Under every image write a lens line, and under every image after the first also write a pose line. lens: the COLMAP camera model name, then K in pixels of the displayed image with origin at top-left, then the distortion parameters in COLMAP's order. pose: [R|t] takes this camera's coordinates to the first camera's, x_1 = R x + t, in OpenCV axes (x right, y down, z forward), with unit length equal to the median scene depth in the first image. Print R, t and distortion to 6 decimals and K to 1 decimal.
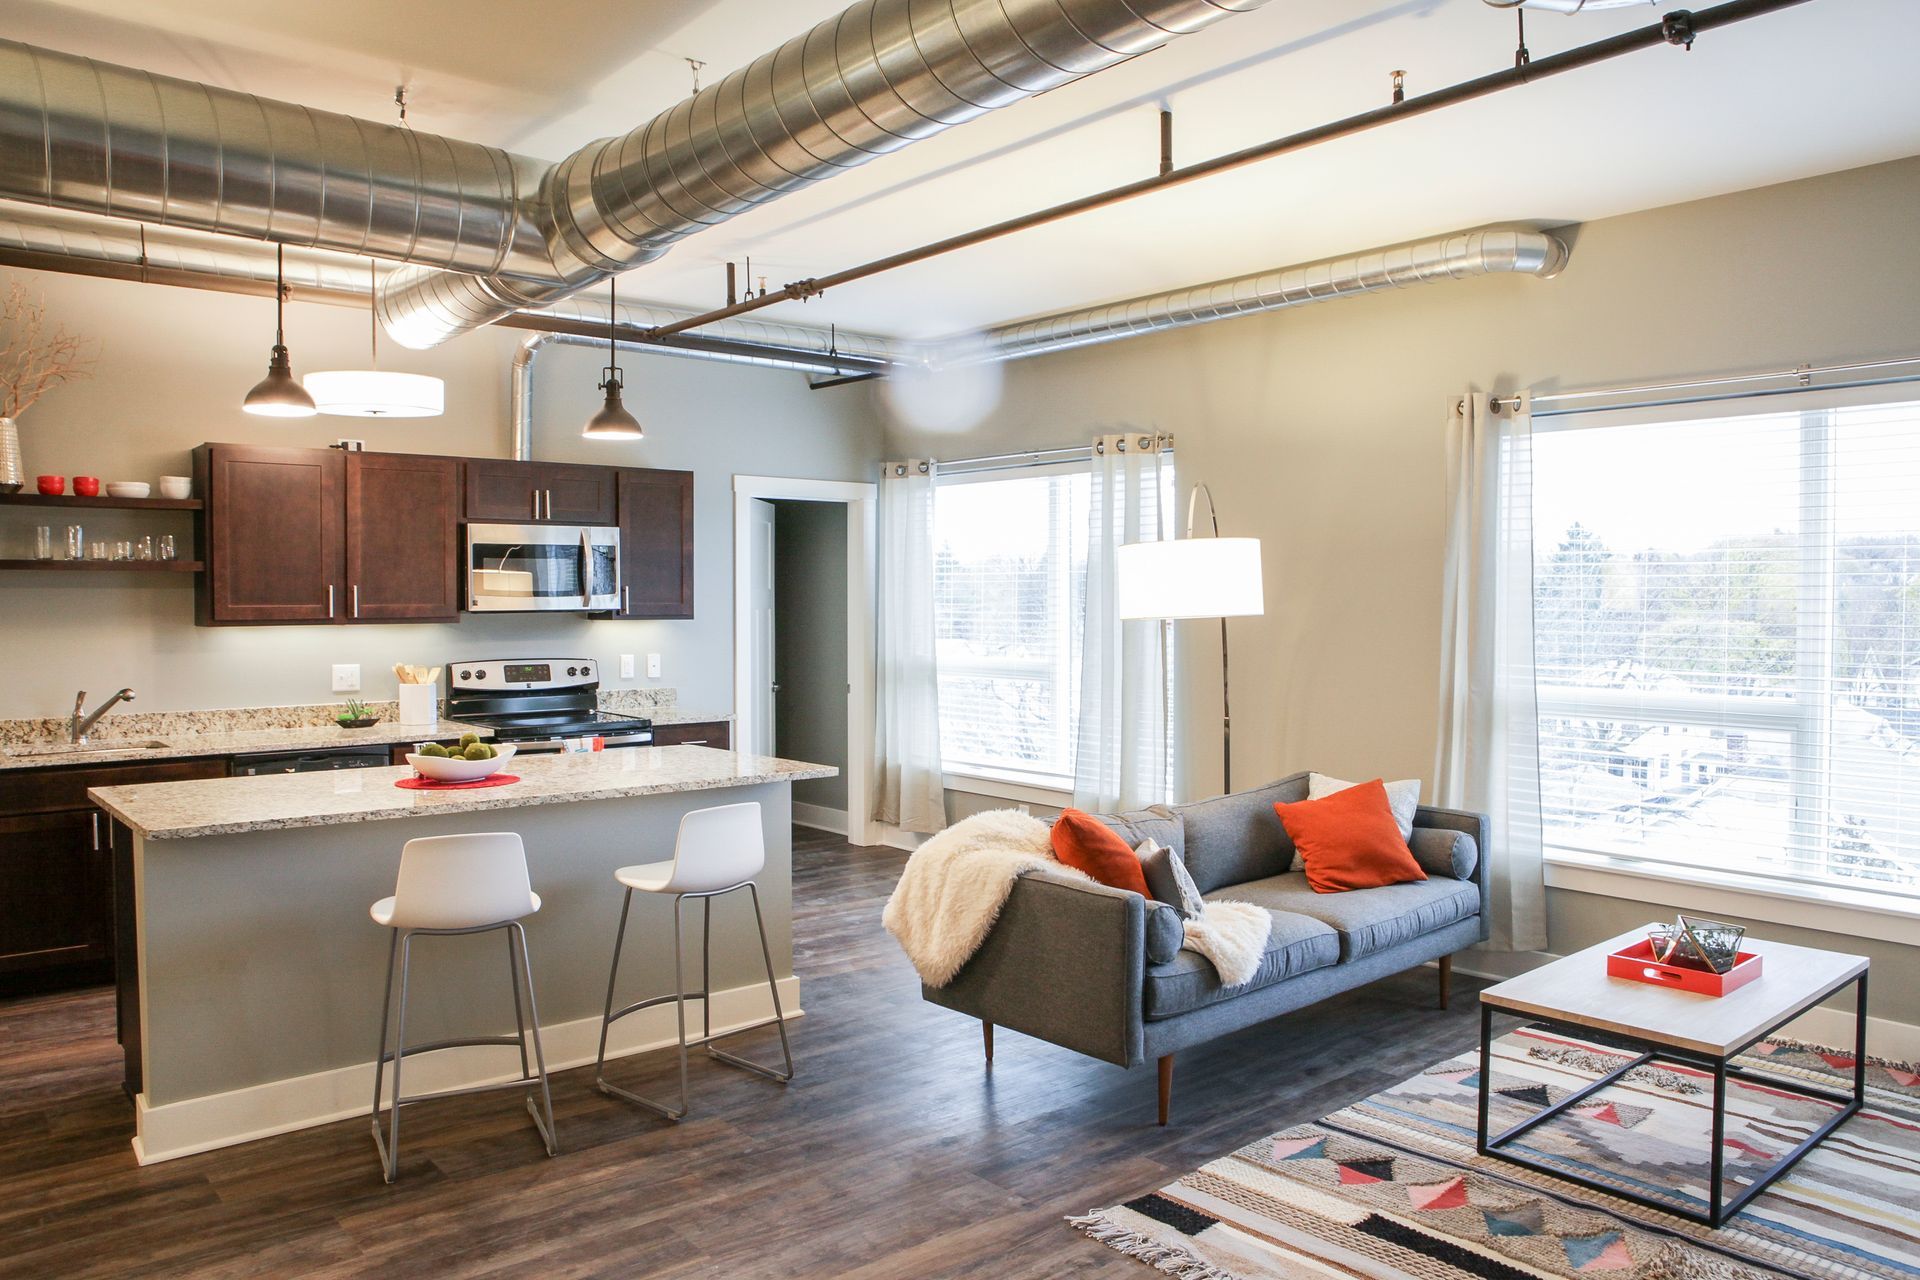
lens RADIAL K [[1363.2, 0, 972.2], [0, 1363.2, 637.6], [0, 0, 1]] dist [-0.113736, 0.083703]
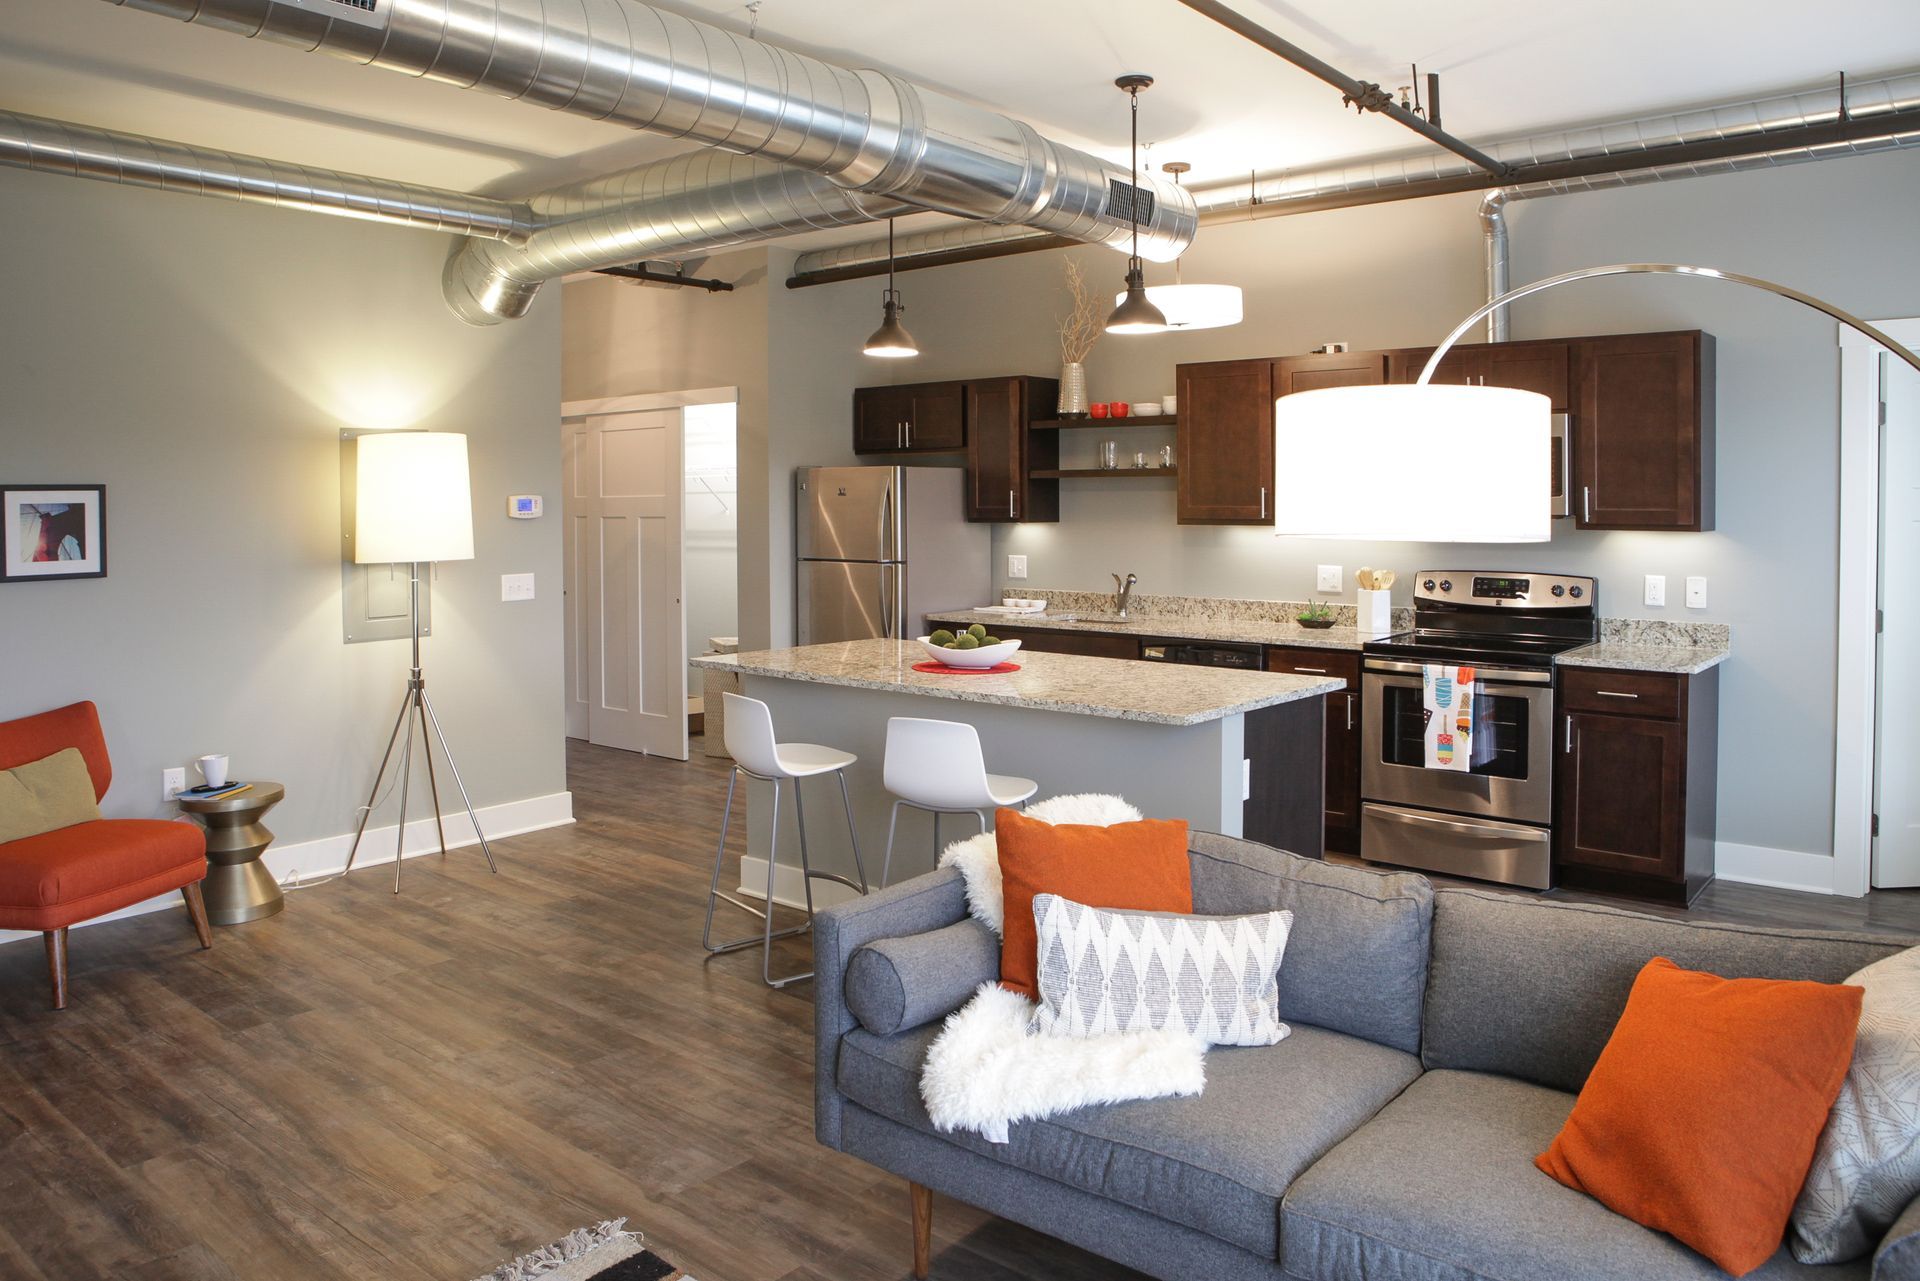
lens RADIAL K [[1376.8, 0, 976.9], [0, 1376.8, 523.4], [0, 0, 1]] dist [-0.051575, 0.011625]
pose [[0.169547, 0.020245, -0.985314, 0.614444], [-0.025583, 0.999542, 0.016135, -0.026448], [0.985190, 0.022472, 0.169988, 0.672107]]
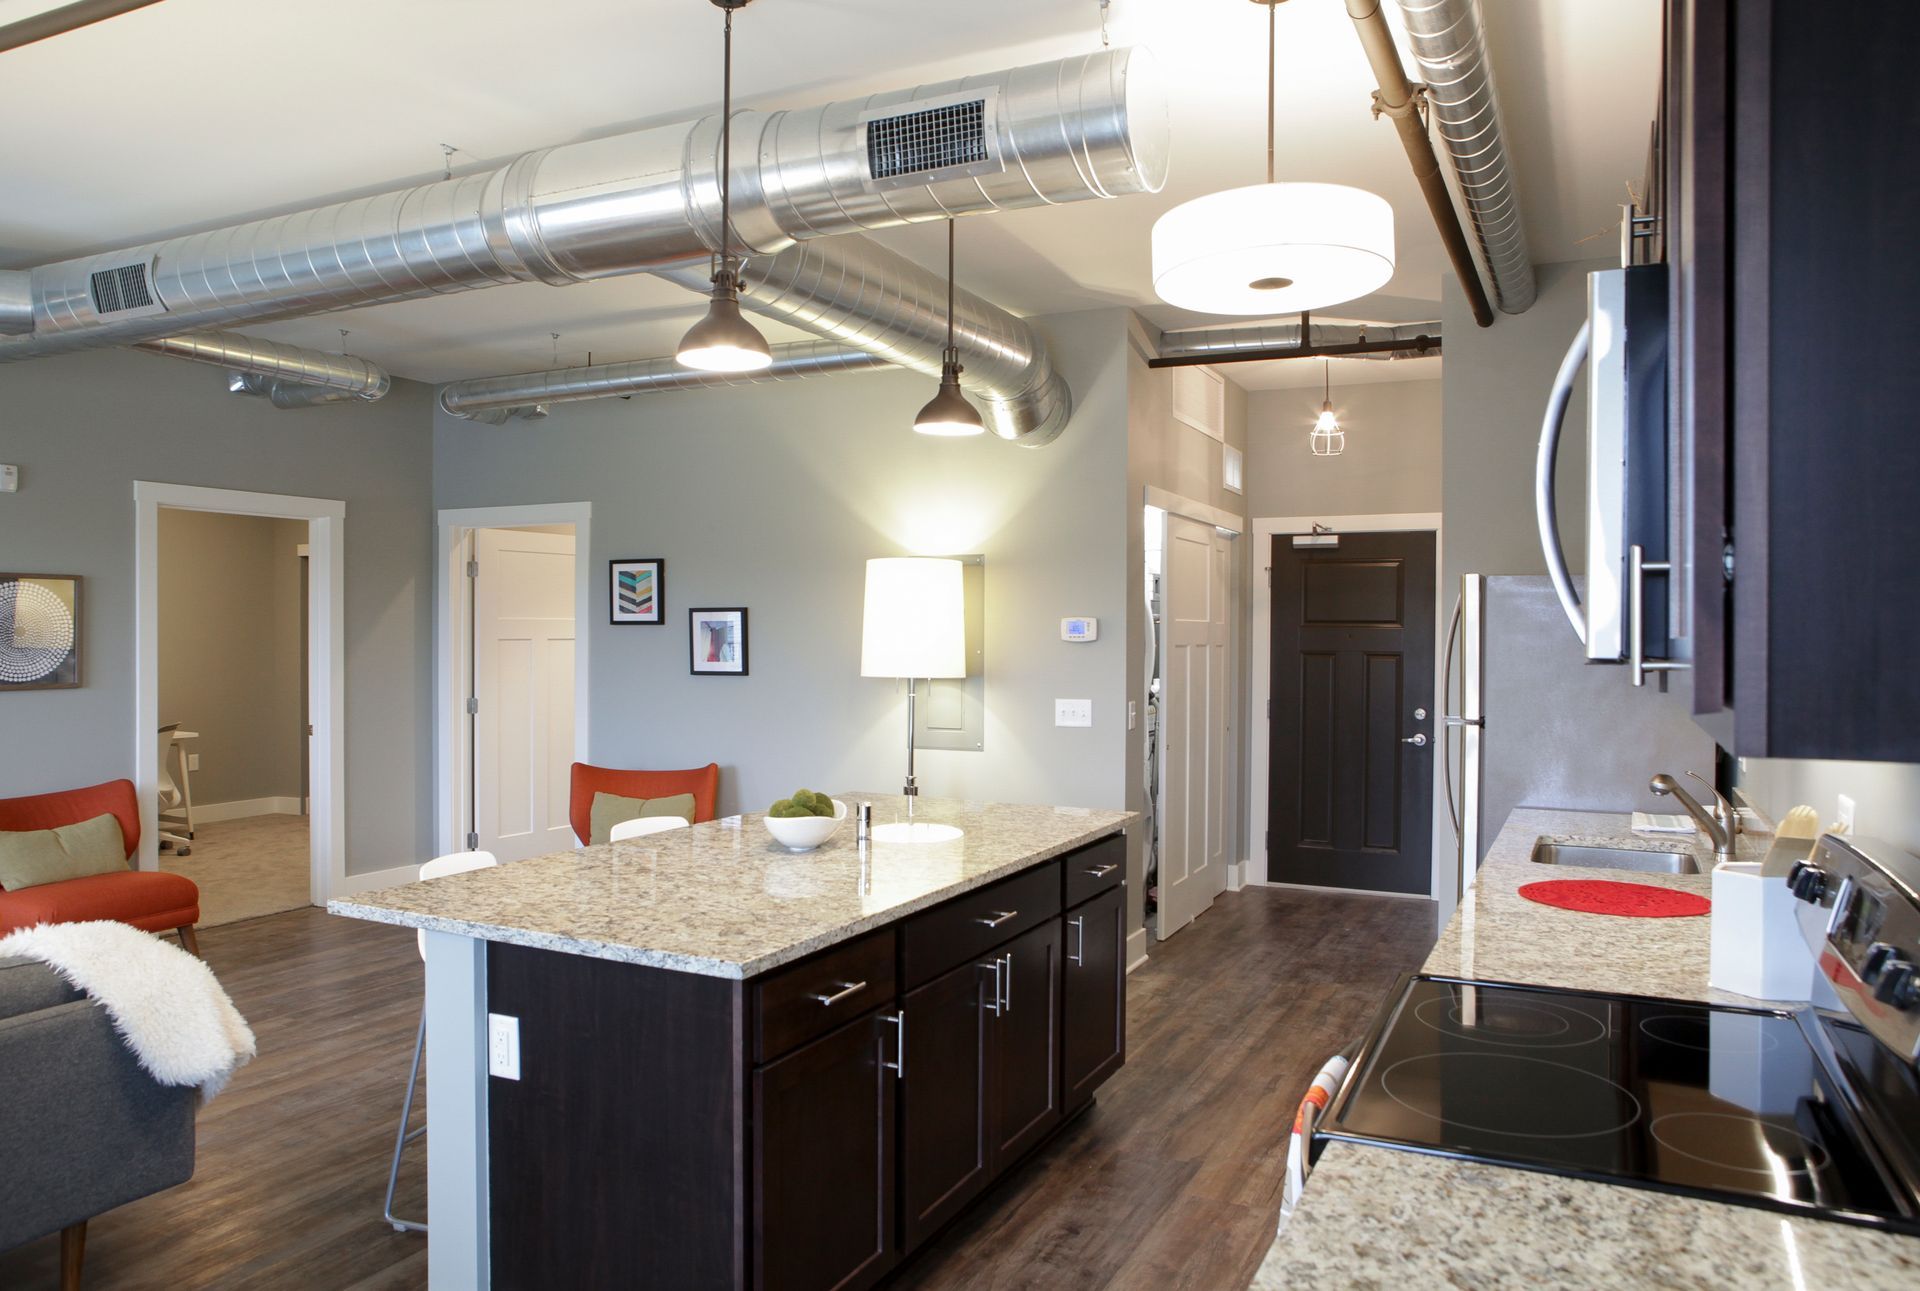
lens RADIAL K [[1340.6, 0, 975.9], [0, 1340.6, 635.9], [0, 0, 1]] dist [-0.096192, 0.088327]
pose [[-0.917404, -0.001293, -0.397954, -0.117627], [-0.014932, 0.999402, 0.031174, -0.040102], [0.397676, 0.034541, -0.916875, 1.489785]]
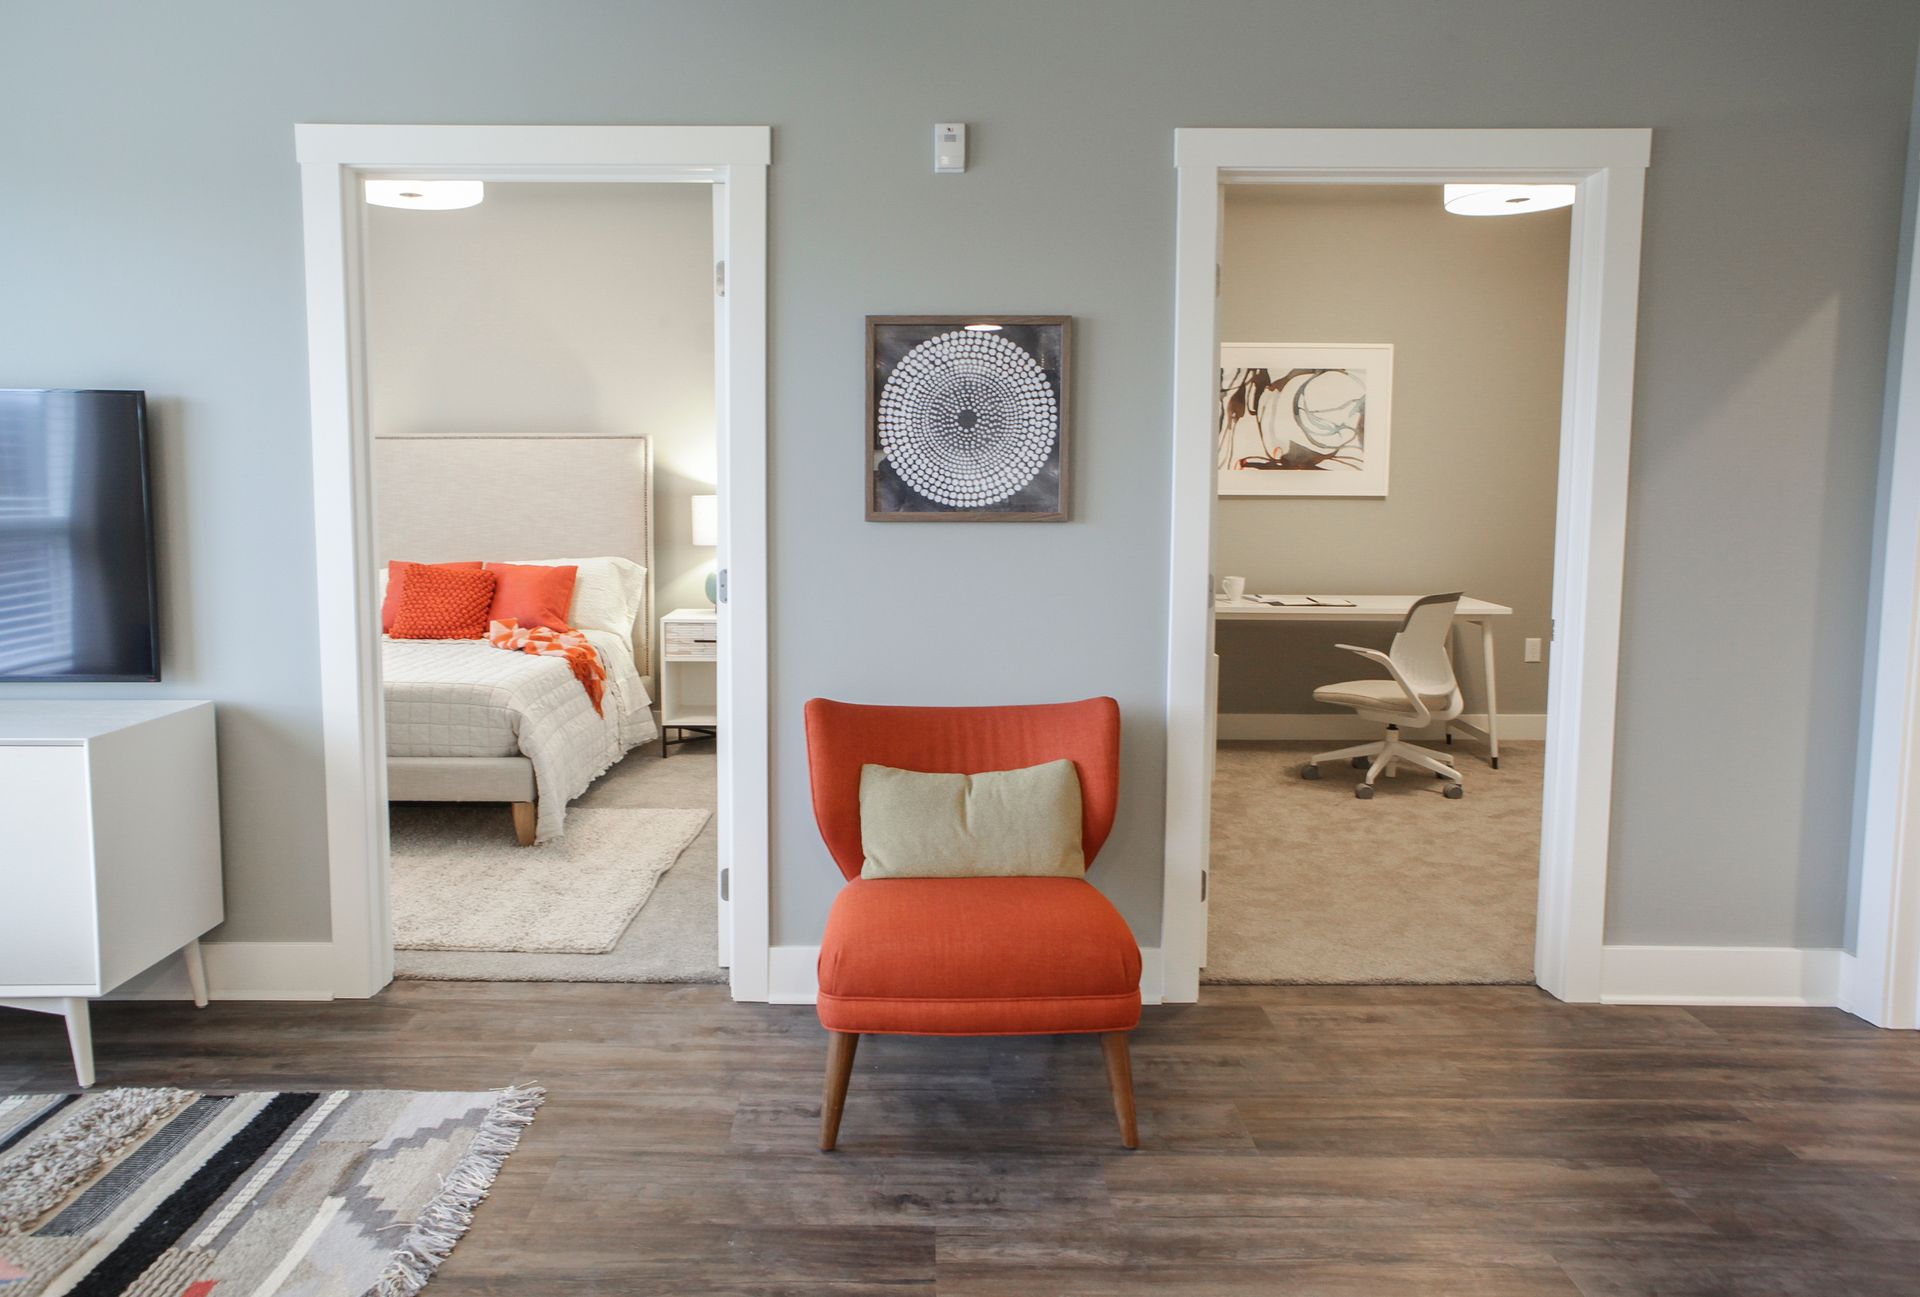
lens RADIAL K [[1317.2, 0, 912.2], [0, 1317.2, 604.8], [0, 0, 1]] dist [-0.053849, 0.080248]
pose [[-0.752303, -0.062794, 0.655818, -0.214498], [0.018064, 0.993107, 0.115810, 0.016492], [-0.658570, 0.098971, -0.745983, 0.675645]]
